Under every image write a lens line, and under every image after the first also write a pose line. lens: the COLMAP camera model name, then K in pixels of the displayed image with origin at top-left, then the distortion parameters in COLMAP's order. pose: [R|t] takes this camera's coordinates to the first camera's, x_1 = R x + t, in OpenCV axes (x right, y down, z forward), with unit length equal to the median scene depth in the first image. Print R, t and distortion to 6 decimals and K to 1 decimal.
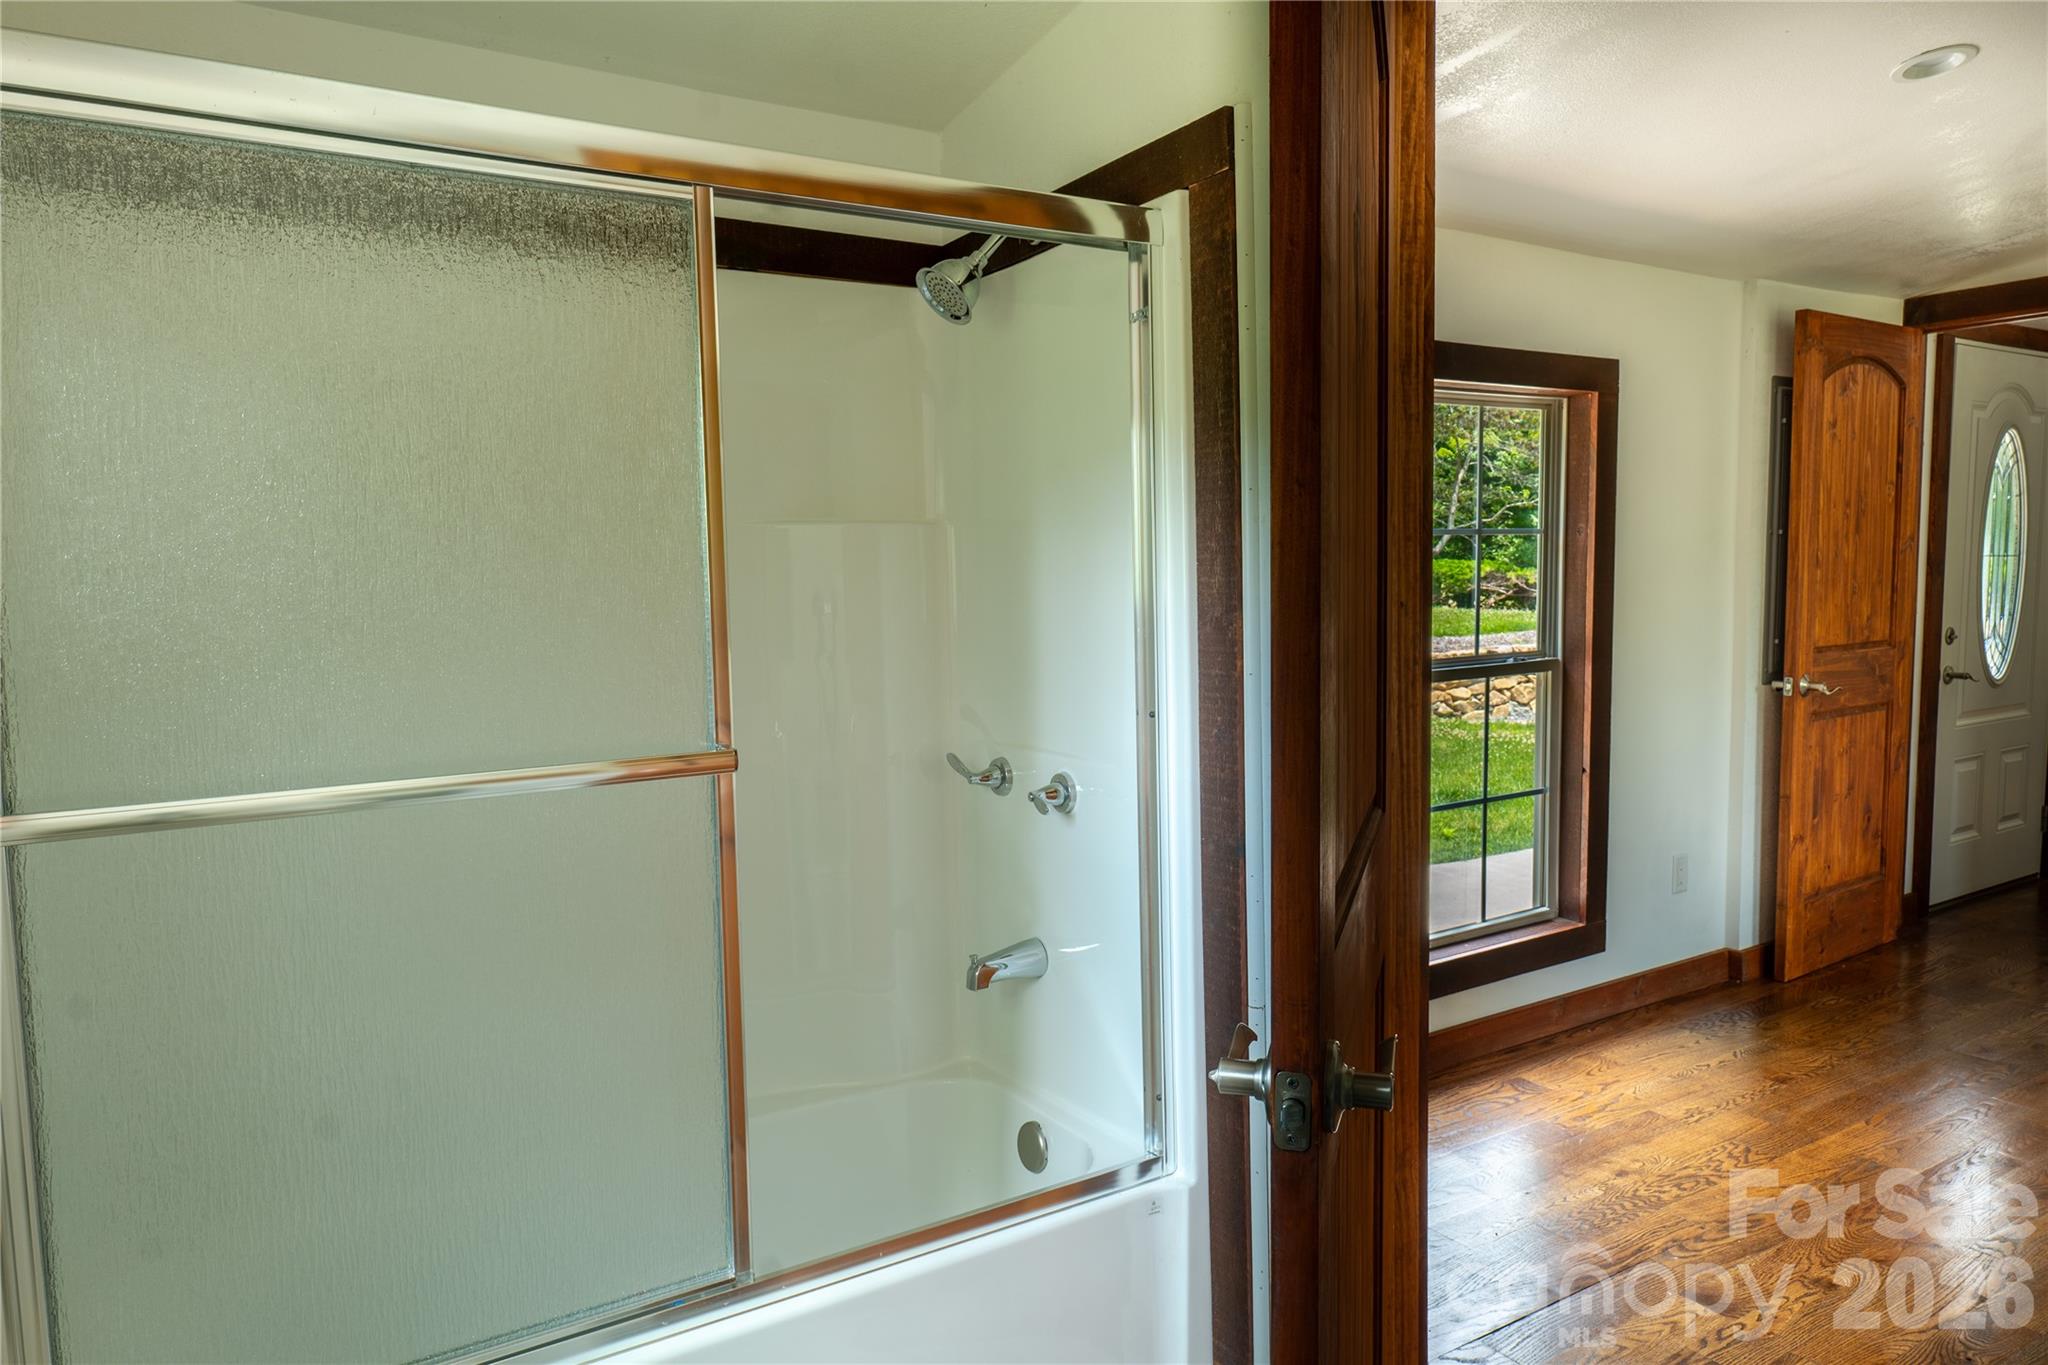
lens RADIAL K [[1327.3, 0, 1024.3], [0, 1327.3, 692.8], [0, 0, 1]] dist [-0.005617, 0.000862]
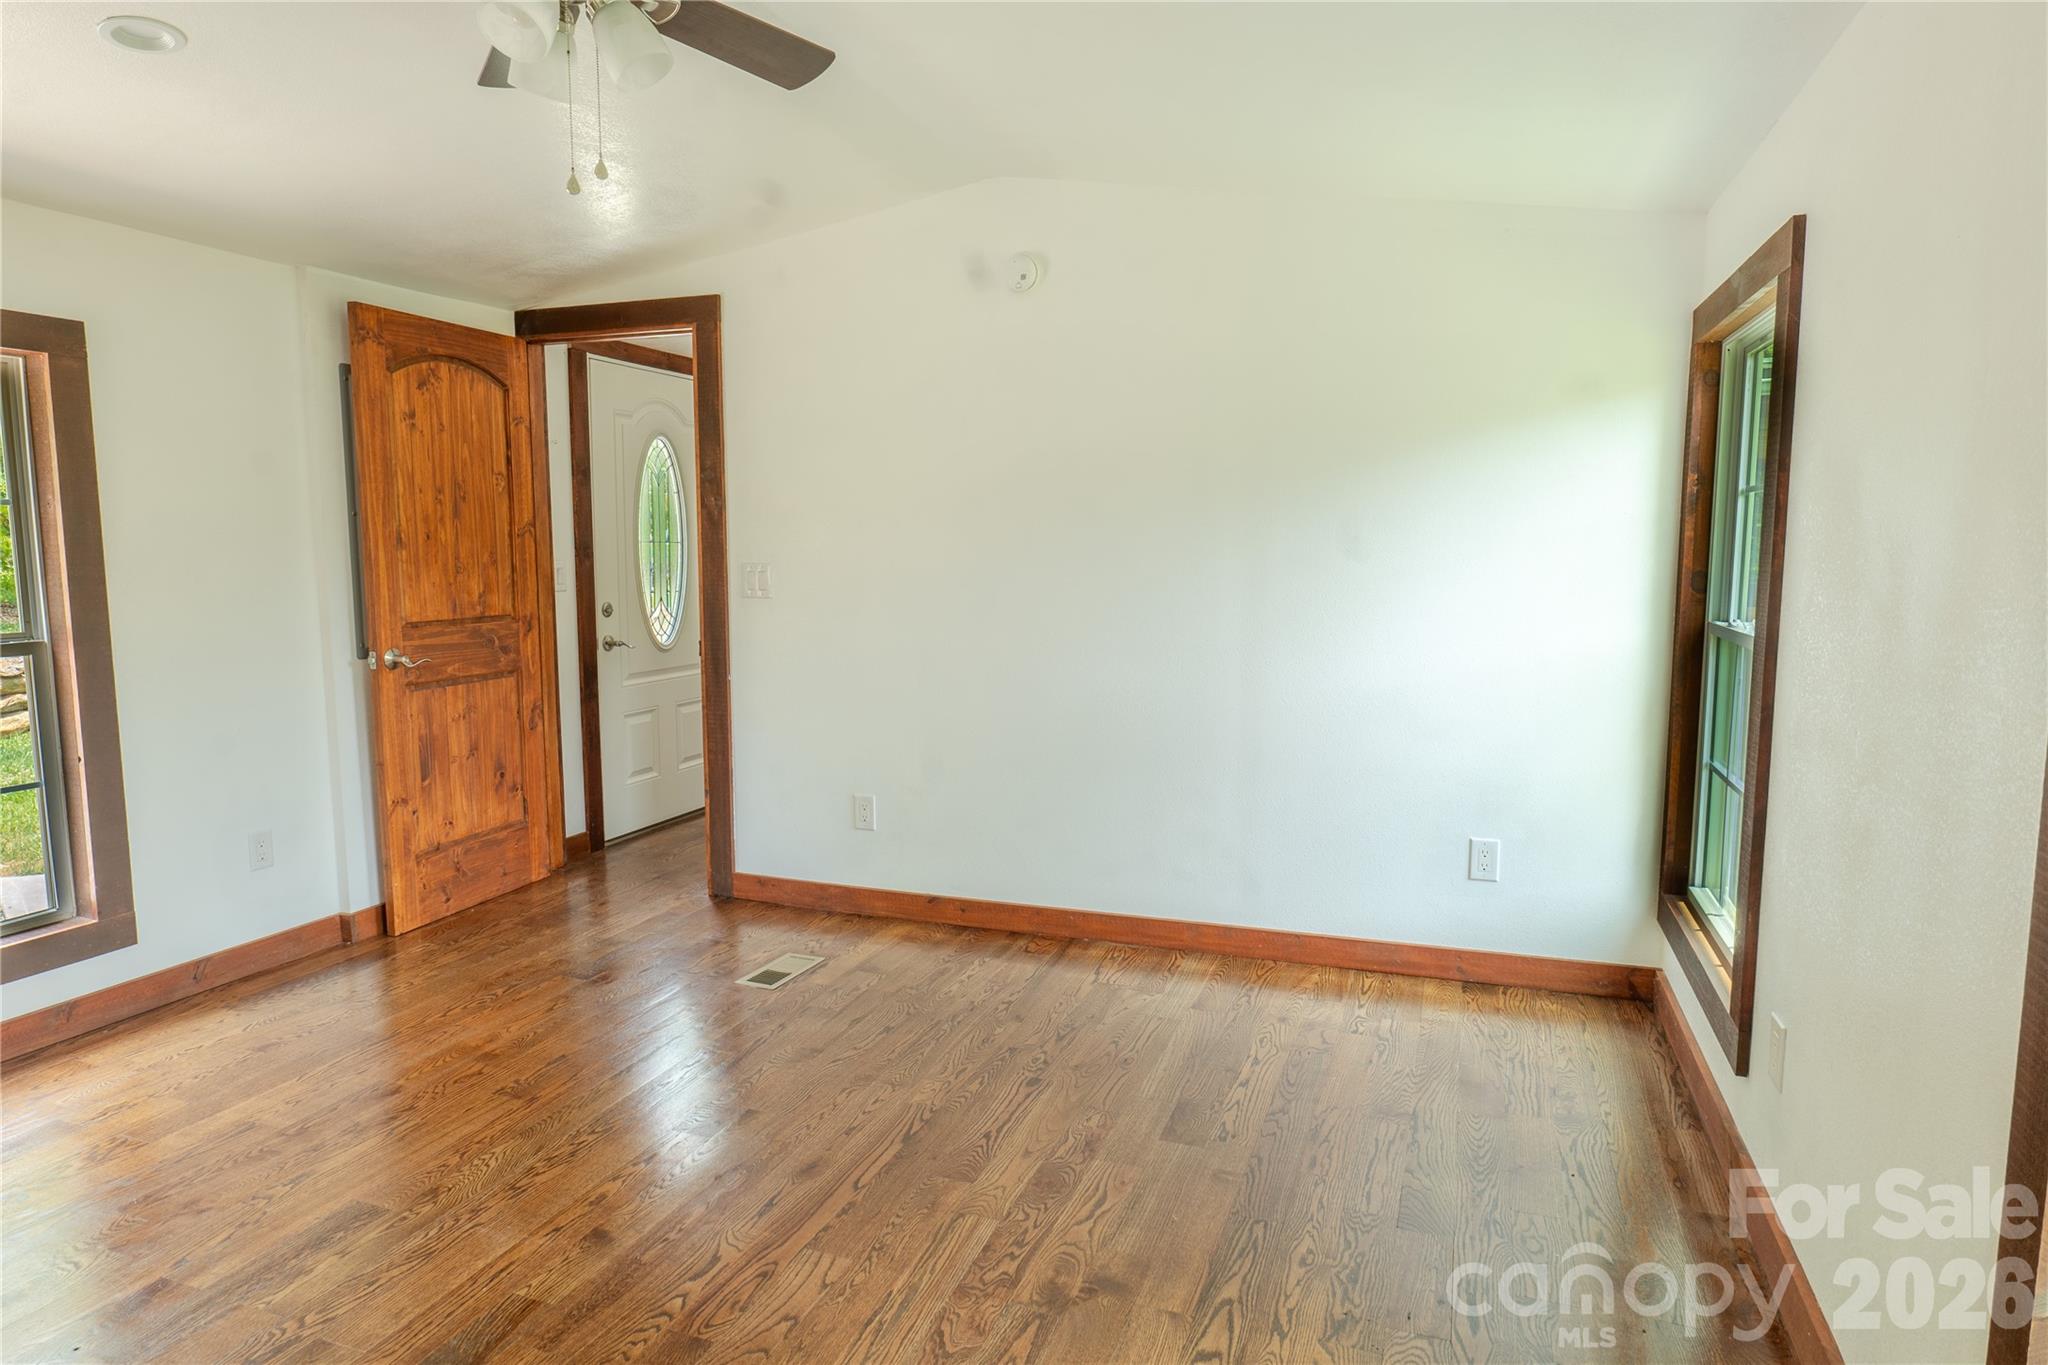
lens RADIAL K [[1193.7, 0, 1042.4], [0, 1193.7, 691.4], [0, 0, 1]] dist [-0.033948, 0.020205]
pose [[0.778124, -0.052988, 0.625872, 0.387013], [0.037701, 0.998579, 0.037669, 0.004398], [-0.626978, -0.005715, 0.779016, -0.070238]]
